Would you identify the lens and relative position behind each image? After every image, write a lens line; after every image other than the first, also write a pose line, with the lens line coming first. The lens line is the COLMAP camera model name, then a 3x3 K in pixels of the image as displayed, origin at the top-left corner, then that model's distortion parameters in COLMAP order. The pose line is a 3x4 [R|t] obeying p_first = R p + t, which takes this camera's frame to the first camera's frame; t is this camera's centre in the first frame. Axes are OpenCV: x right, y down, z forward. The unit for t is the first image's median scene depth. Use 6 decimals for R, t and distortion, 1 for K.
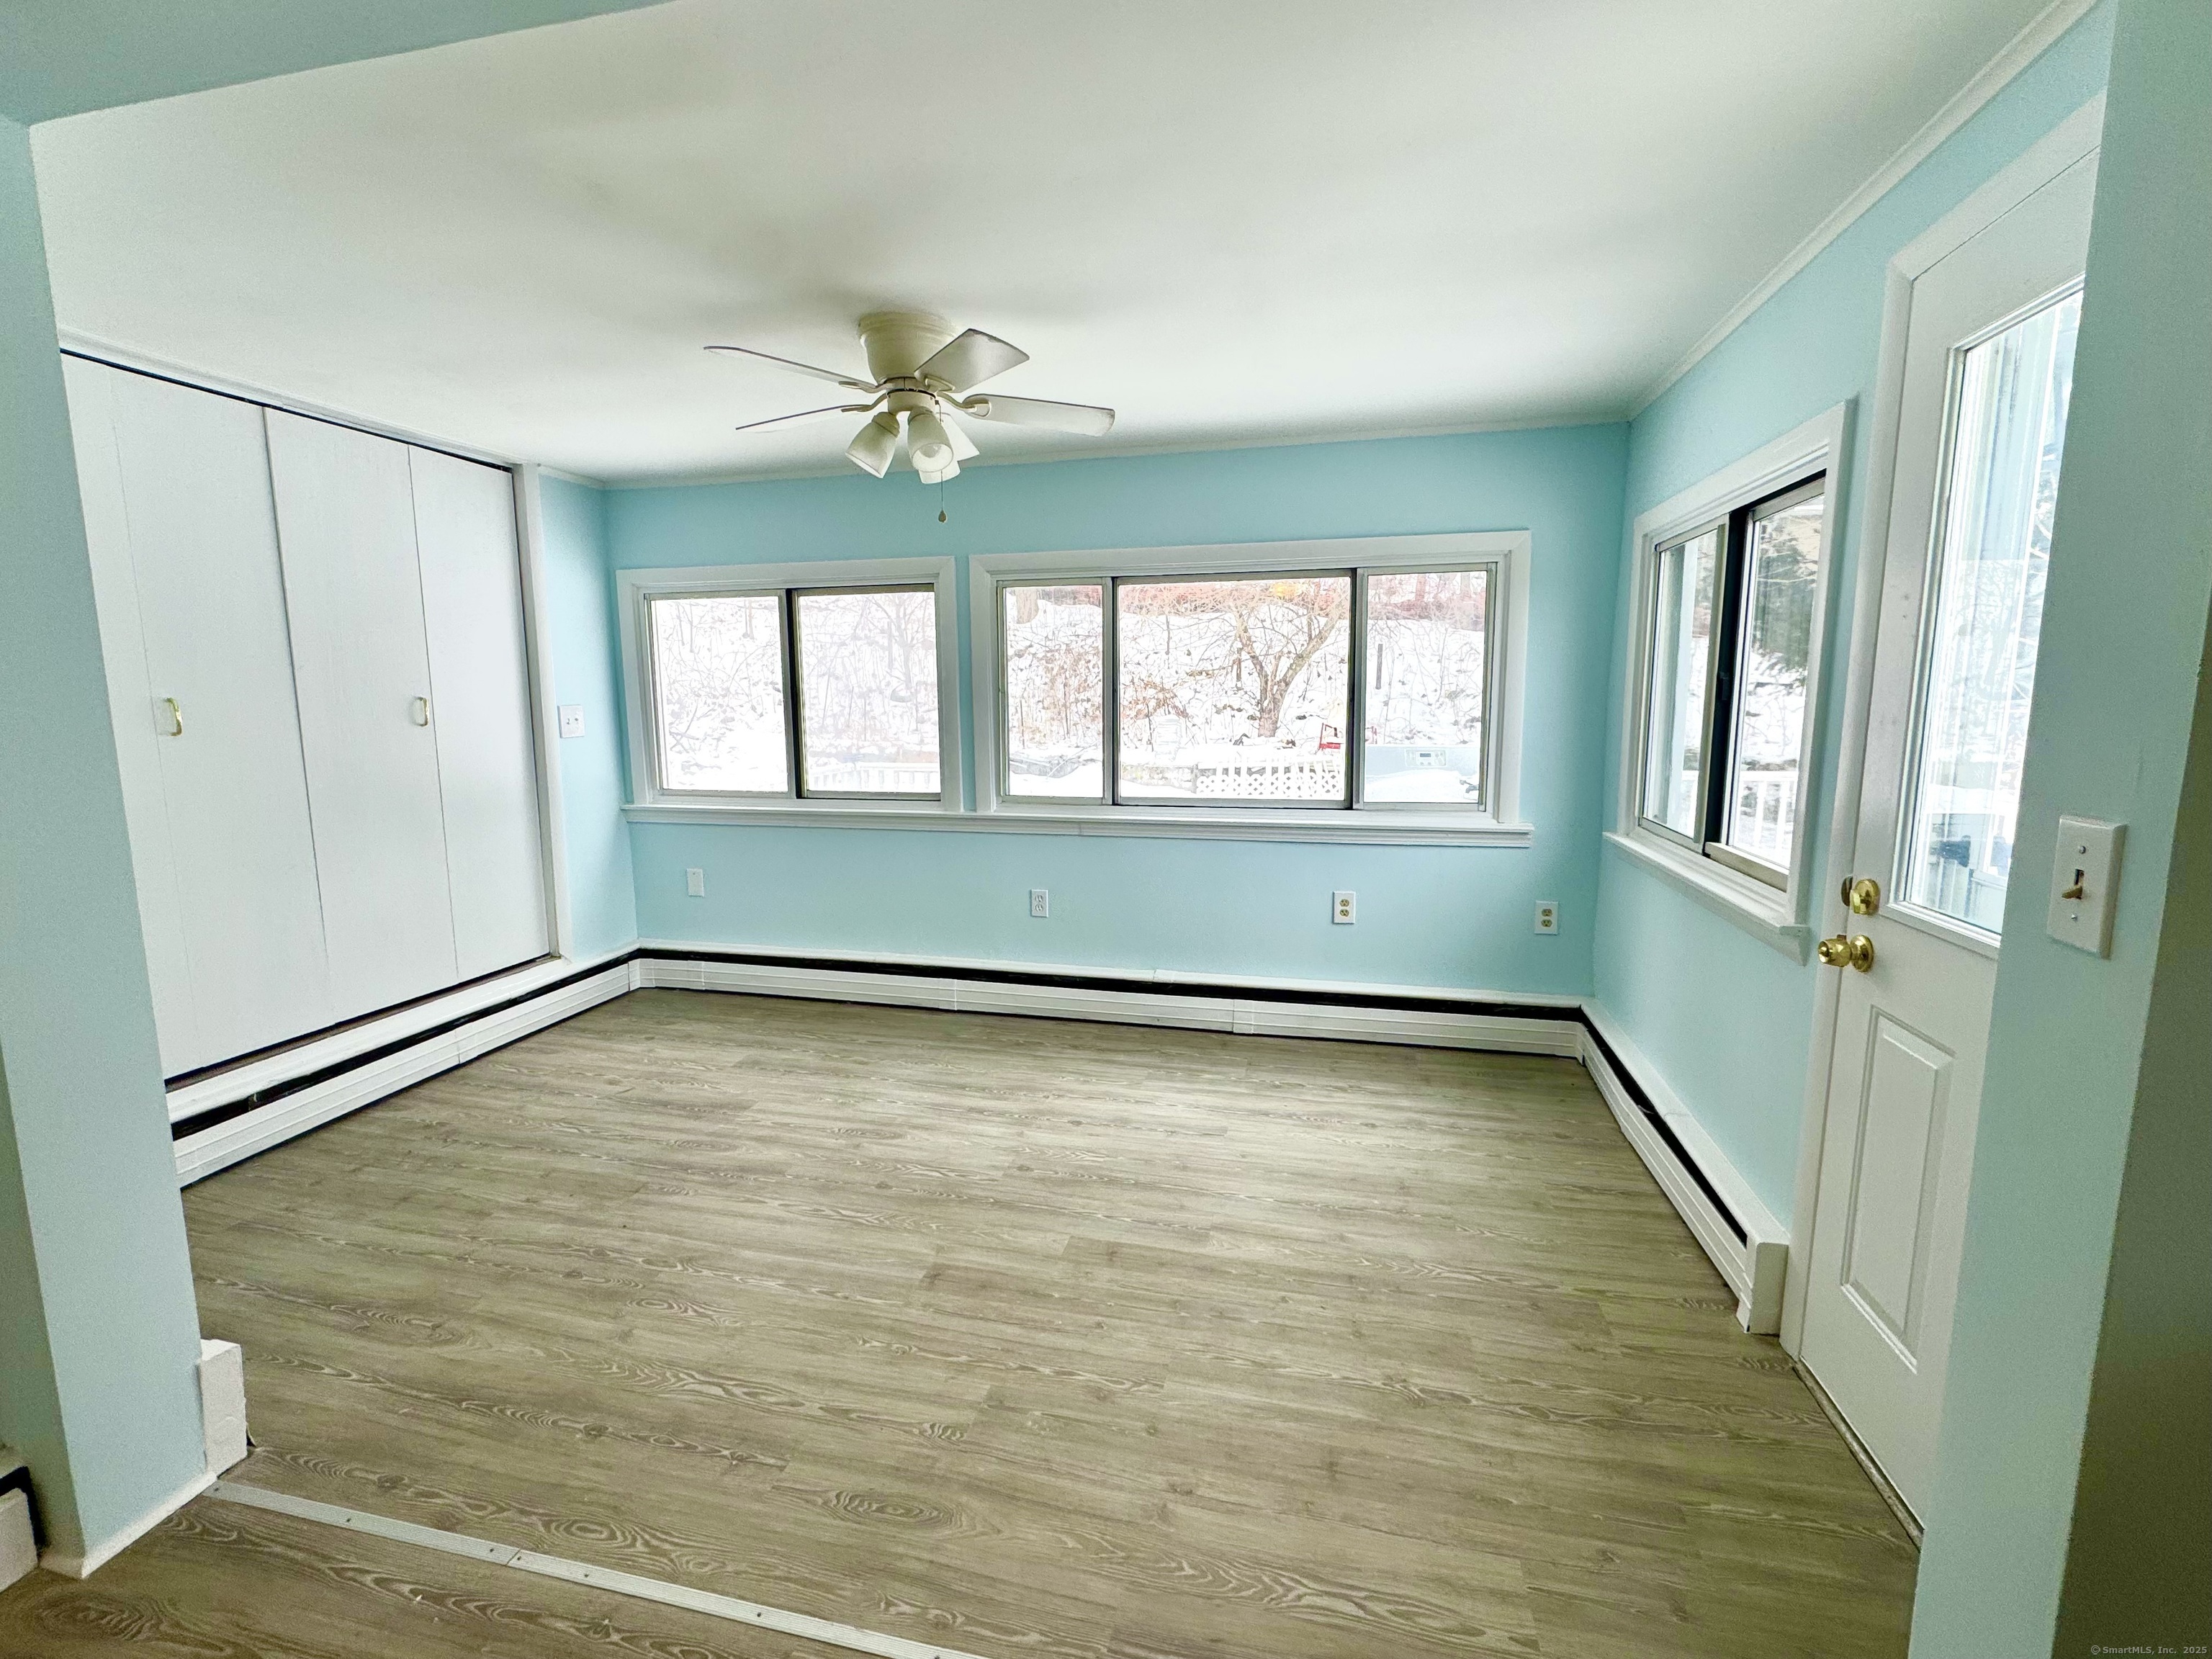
lens RADIAL K [[953.2, 0, 1104.5], [0, 953.2, 824.2], [0, 0, 1]] dist [0.001533, 0.000088]
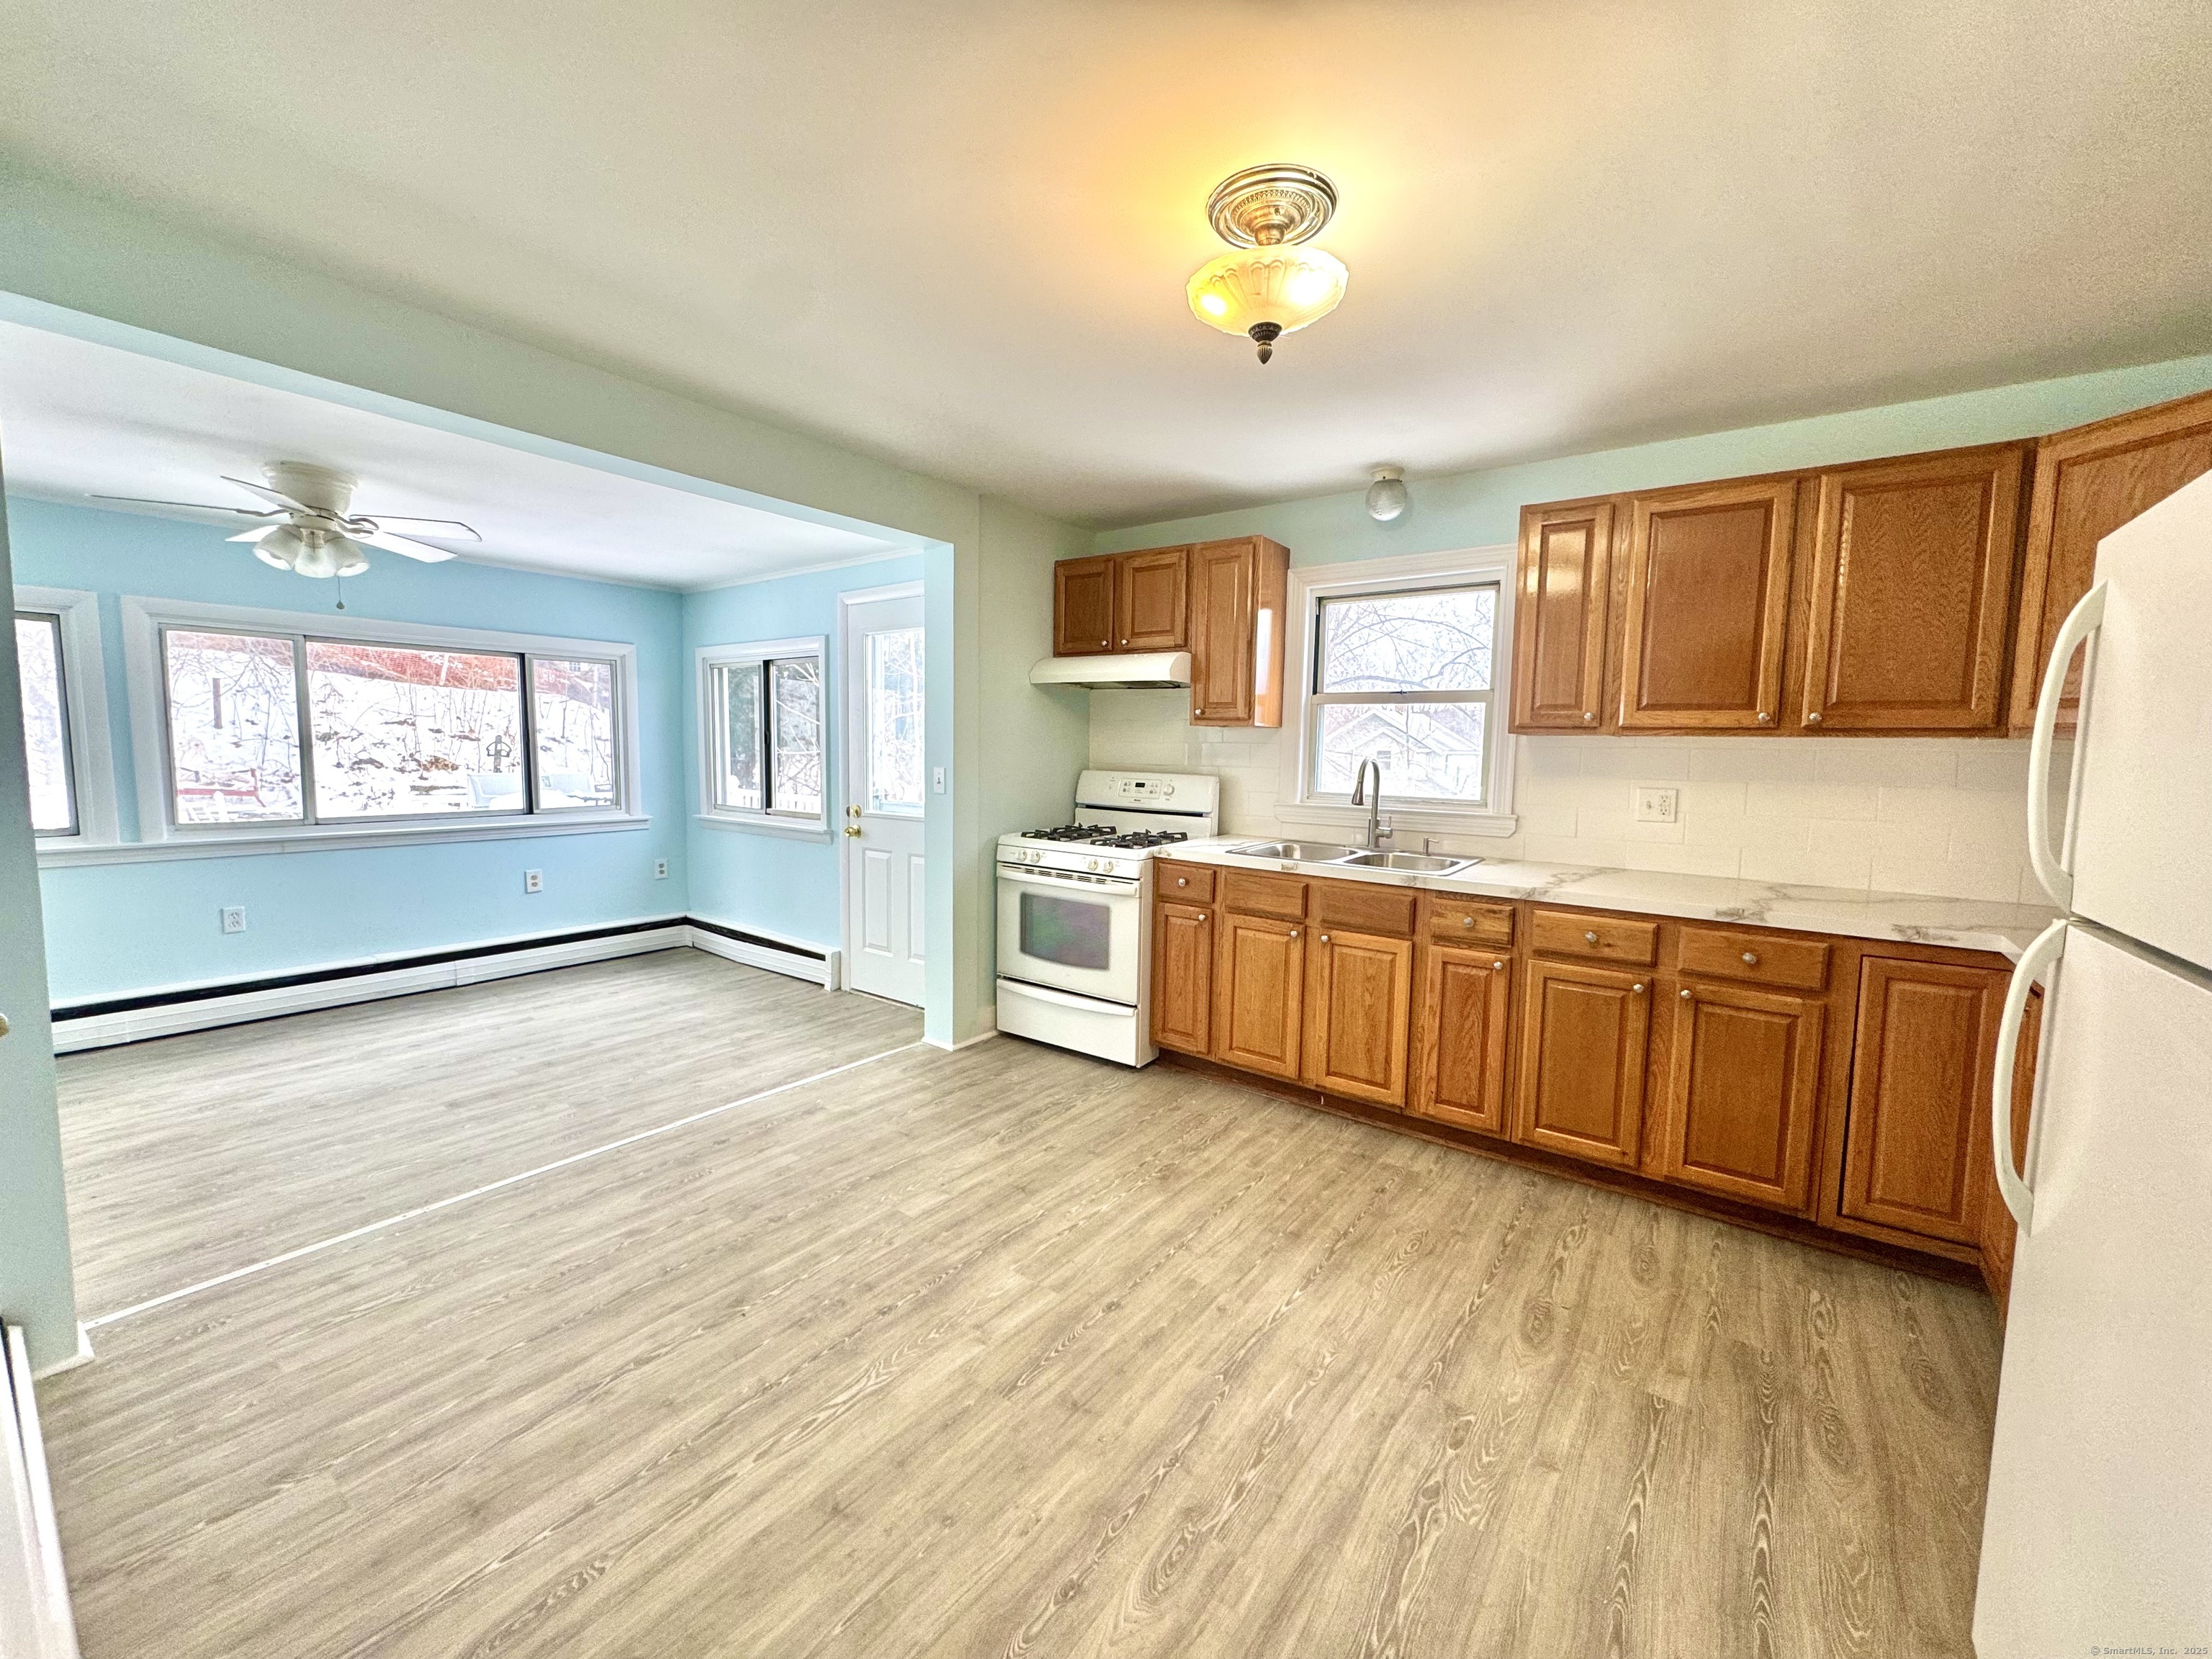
lens RADIAL K [[875.3, 0, 1106.9], [0, 875.3, 826.3], [0, 0, 1]] dist [-0.003581, -0.000356]
pose [[0.394409, -0.069712, 0.916287, -0.758317], [0.105004, 0.994006, 0.030427, 0.066828], [-0.912916, 0.084213, 0.399365, -0.428169]]
